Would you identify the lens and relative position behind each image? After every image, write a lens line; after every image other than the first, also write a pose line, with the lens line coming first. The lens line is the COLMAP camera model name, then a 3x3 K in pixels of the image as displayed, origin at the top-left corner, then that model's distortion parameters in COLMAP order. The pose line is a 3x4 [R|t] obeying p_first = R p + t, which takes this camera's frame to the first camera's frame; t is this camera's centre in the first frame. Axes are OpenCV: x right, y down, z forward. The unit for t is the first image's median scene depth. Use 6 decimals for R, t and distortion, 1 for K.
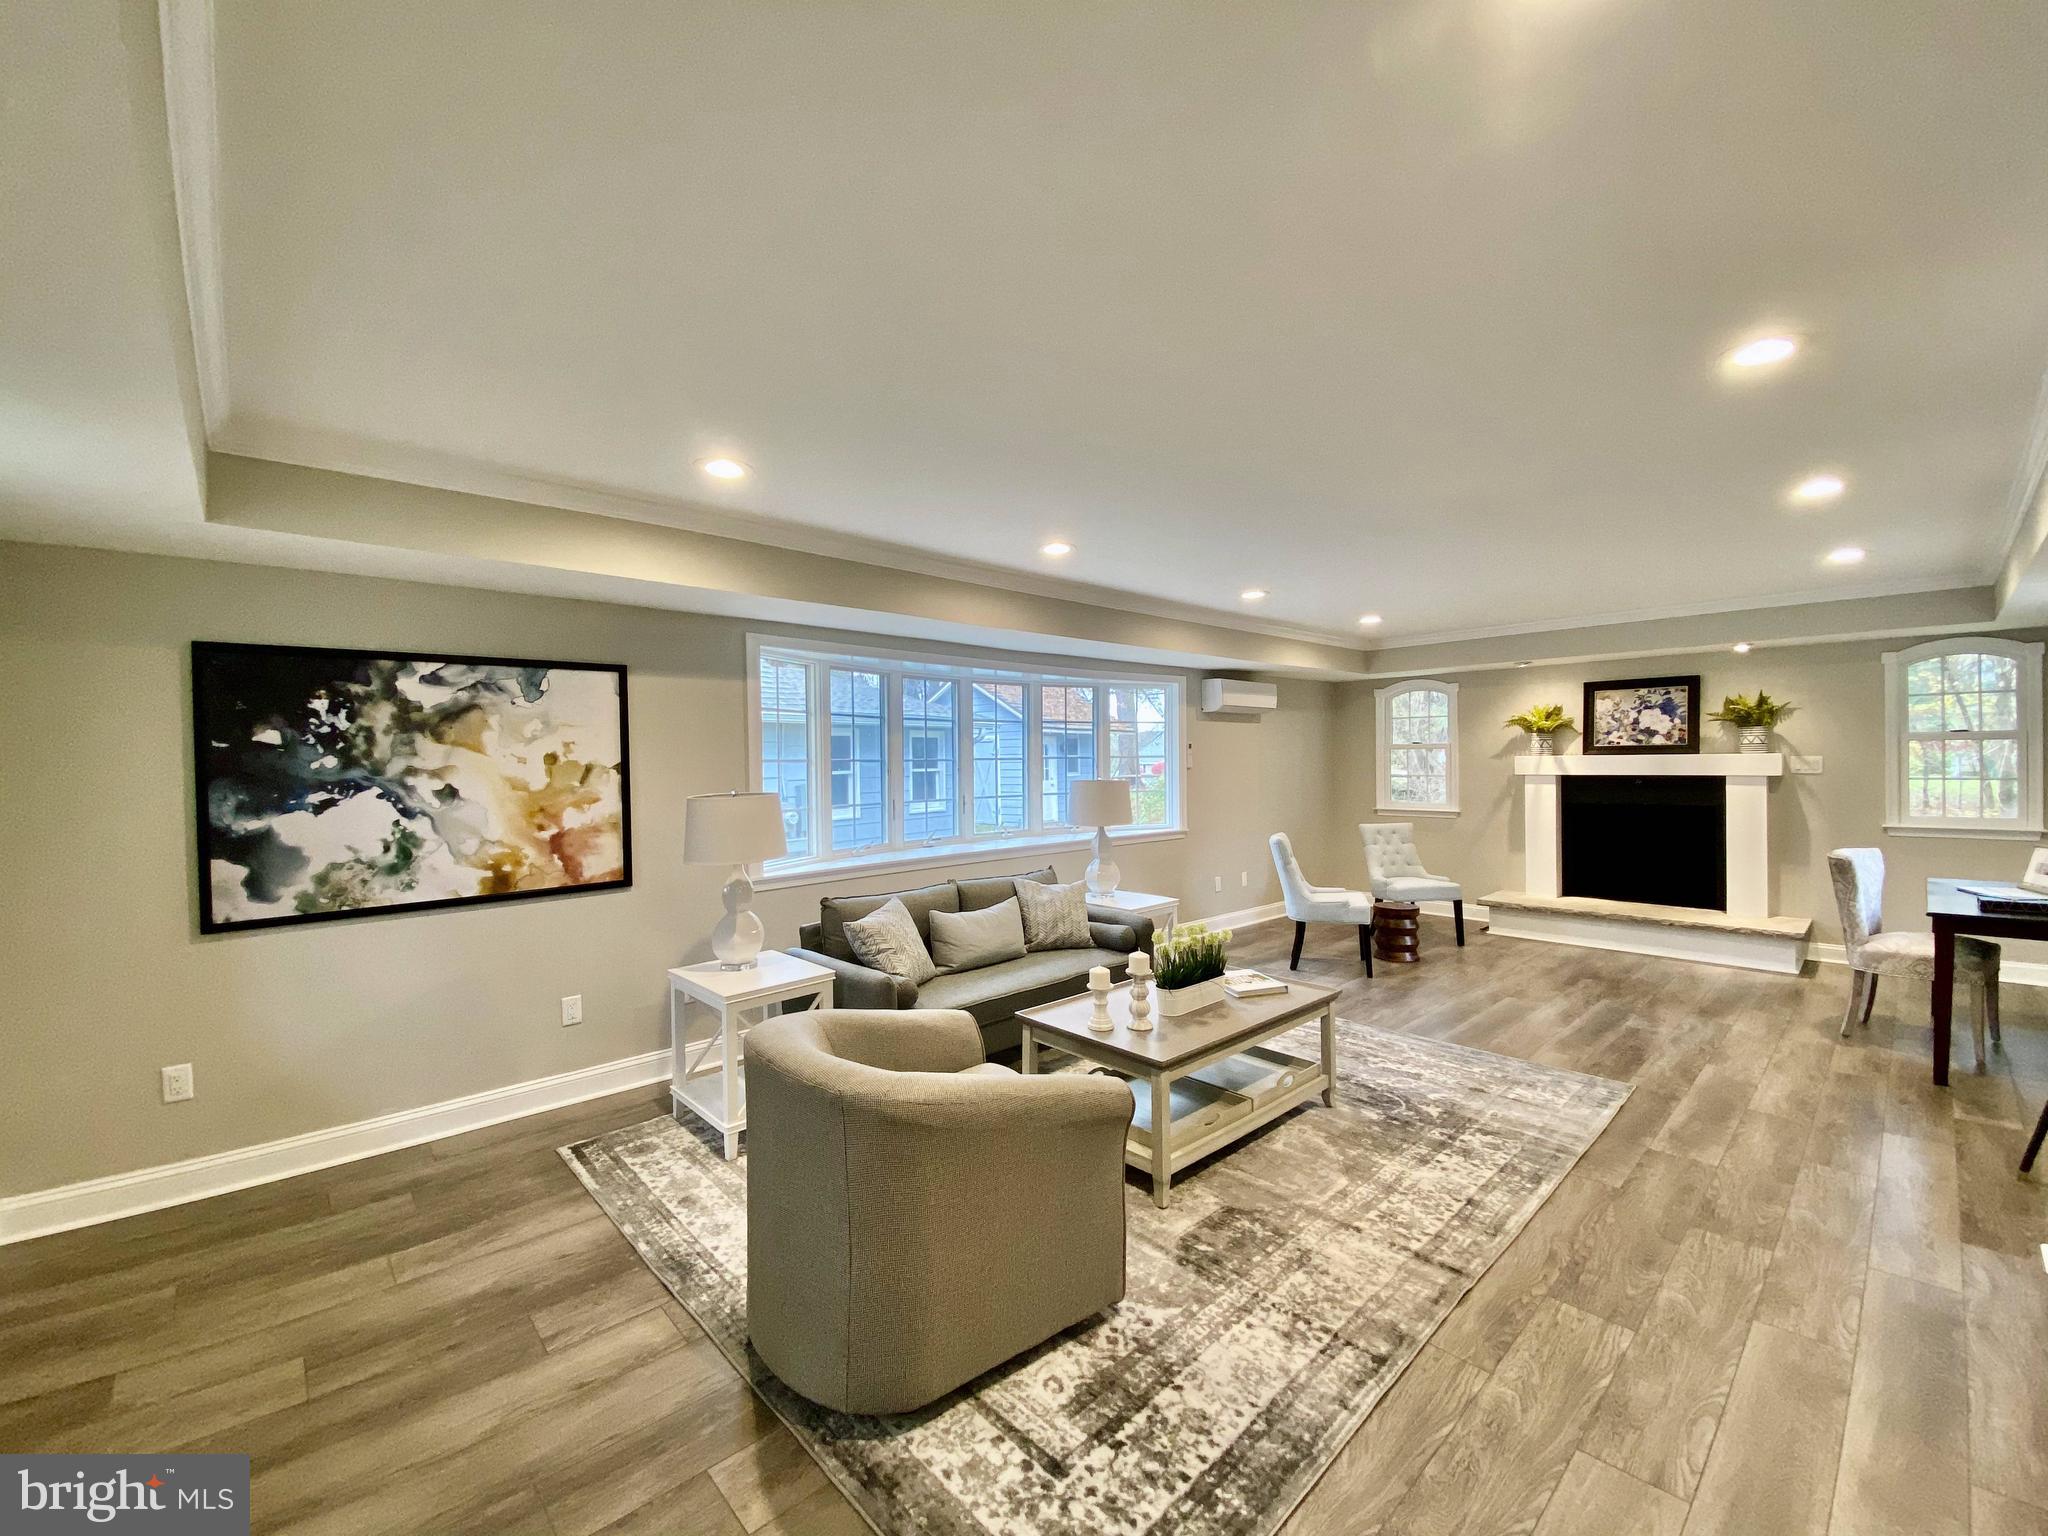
lens RADIAL K [[838.3, 0, 1032.1], [0, 838.3, 762.4], [0, 0, 1]] dist [0.028636, -0.018056]
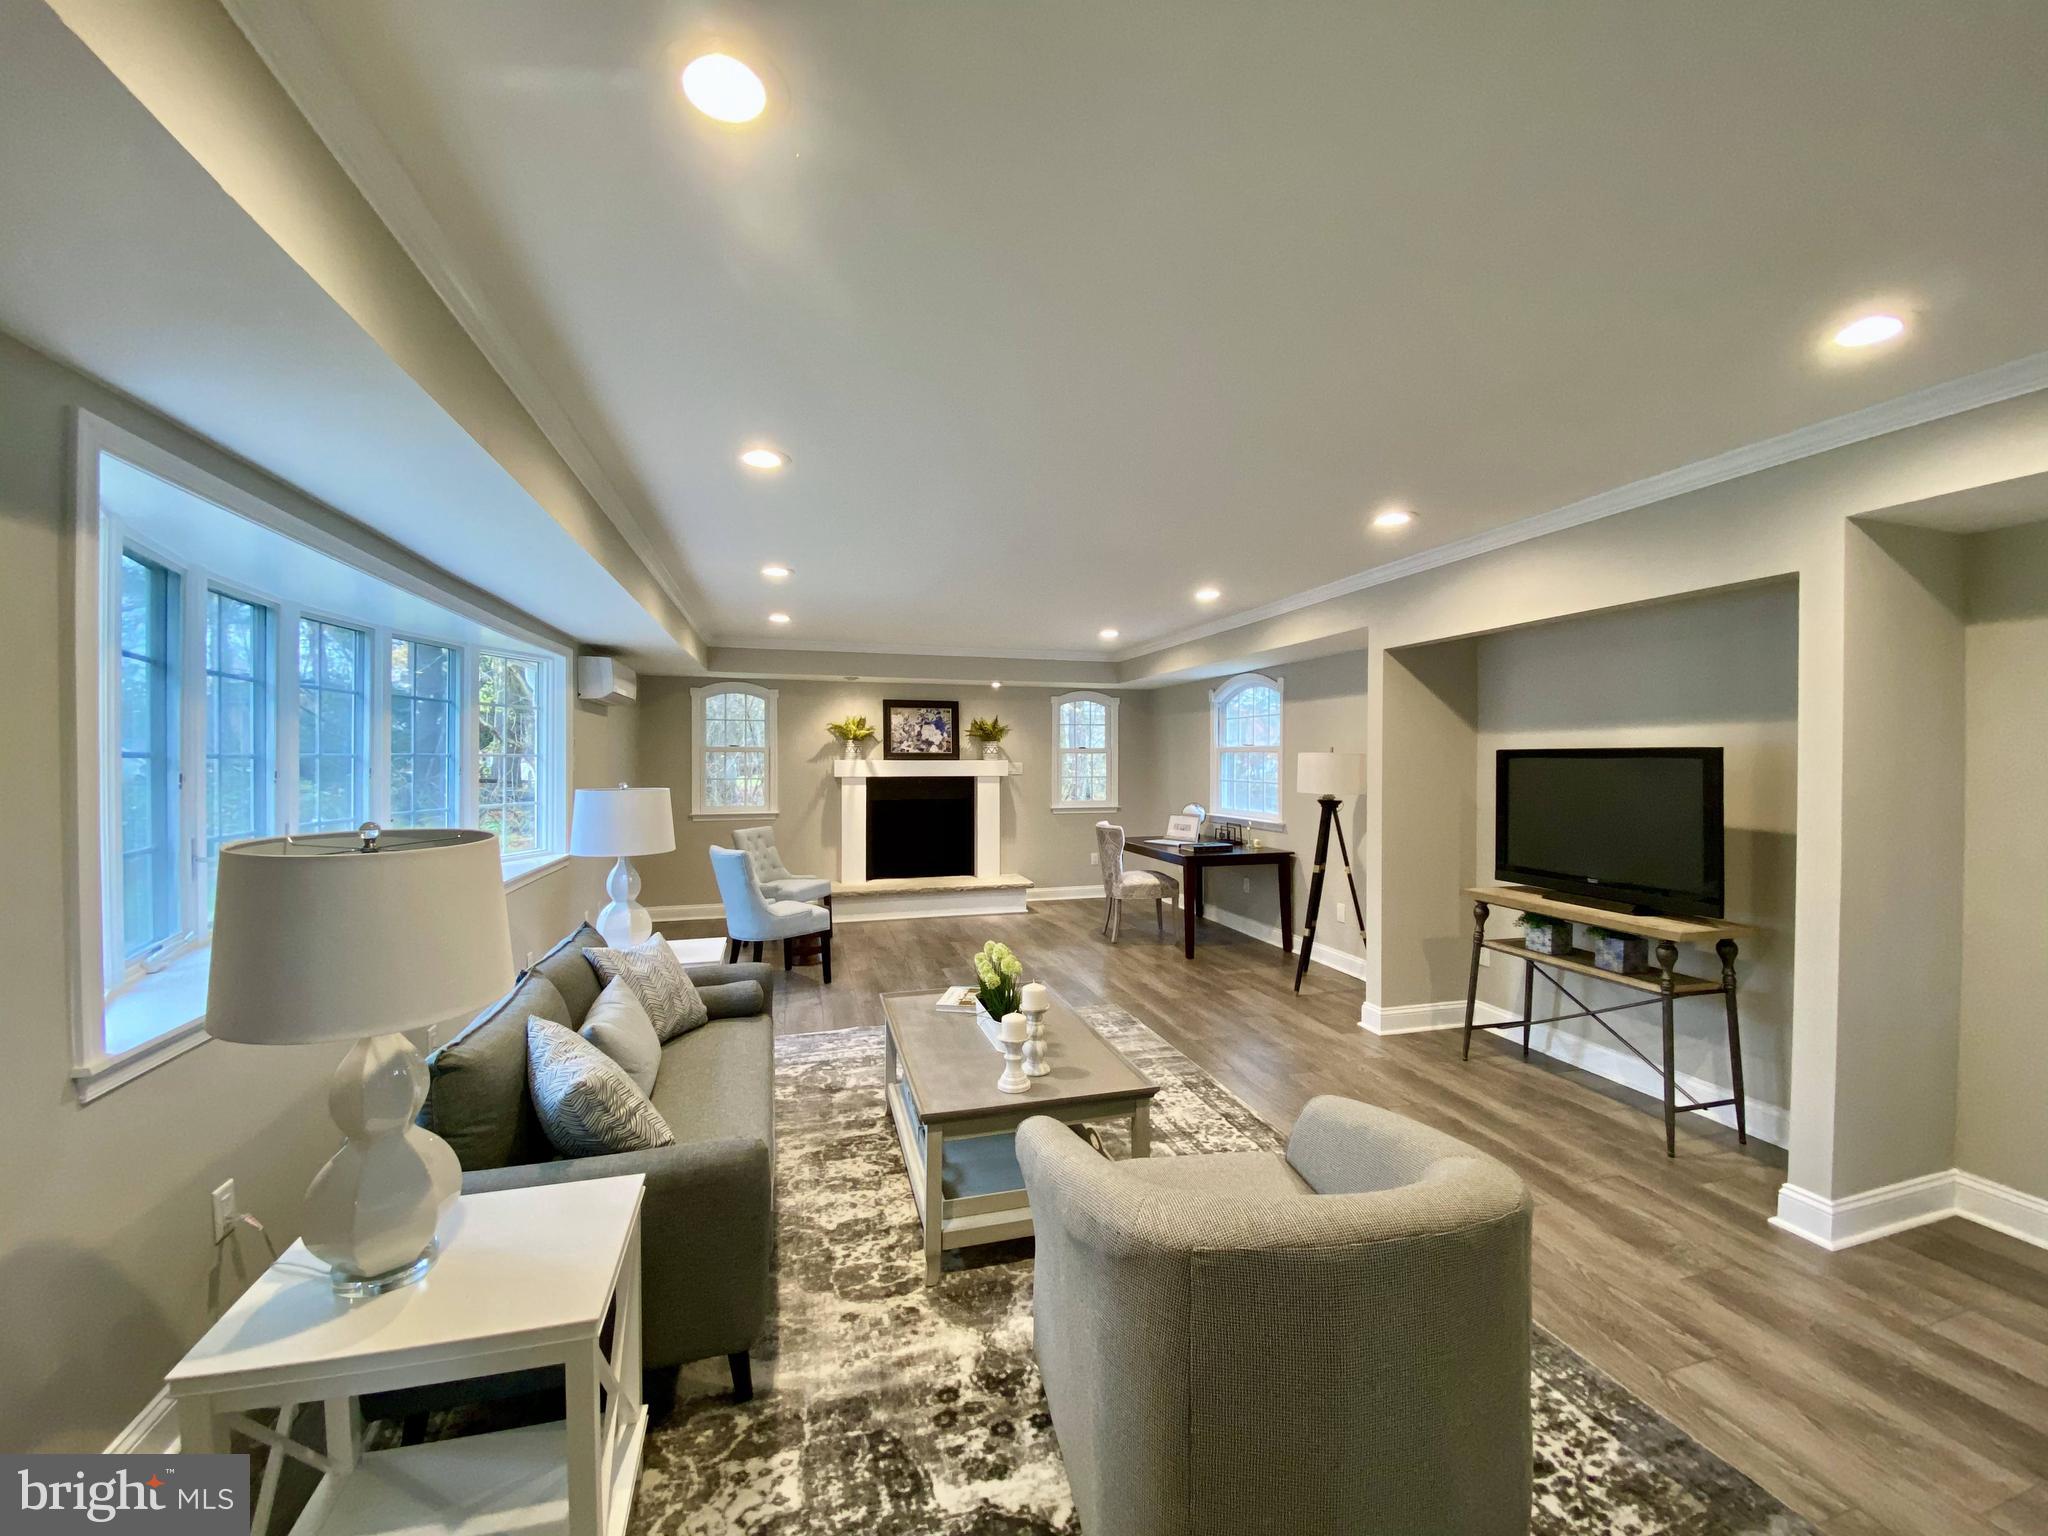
lens RADIAL K [[823.4, 0, 1024.0], [0, 823.4, 768.0], [0, 0, 1]] dist [0.056133, -0.016821]
pose [[0.474375, 0.002501, 0.880319, -0.521138], [-0.004132, 0.999991, -0.000615, 0.004599], [-0.880313, -0.003346, 0.474381, 0.498656]]
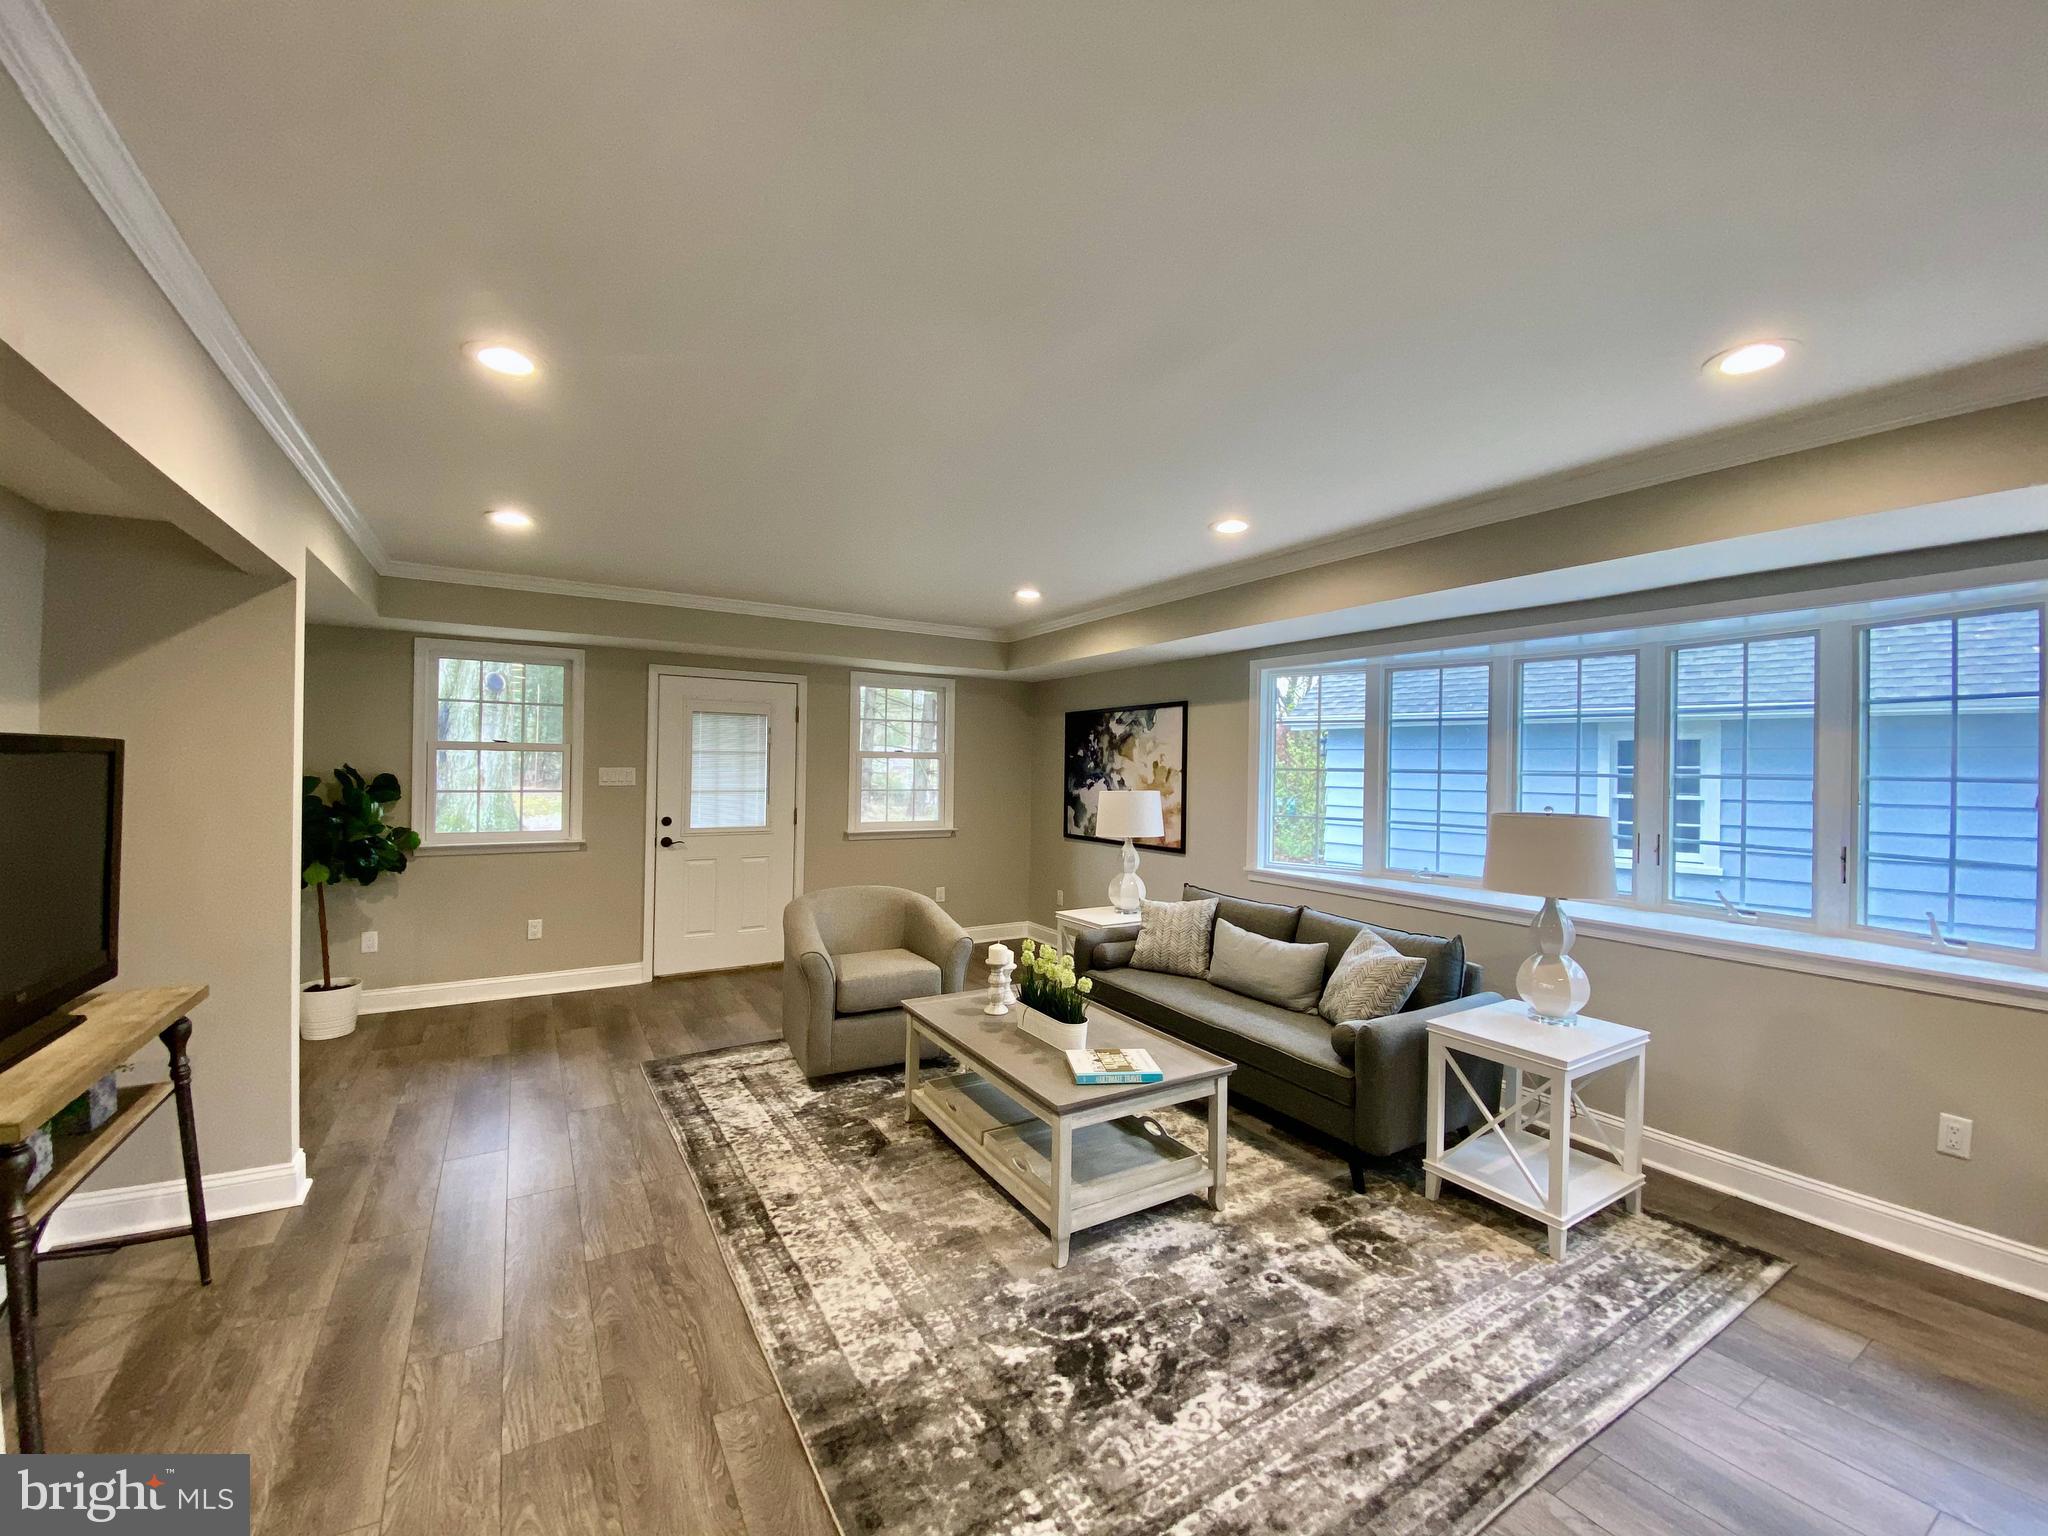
lens RADIAL K [[838.3, 0, 1032.1], [0, 838.3, 762.4], [0, 0, 1]] dist [0.028636, -0.018056]
pose [[-0.207655, 0.005582, -0.978186, 0.982007], [-0.020387, 0.999742, 0.010033, -0.019109], [0.977990, 0.022026, -0.207488, 1.044451]]
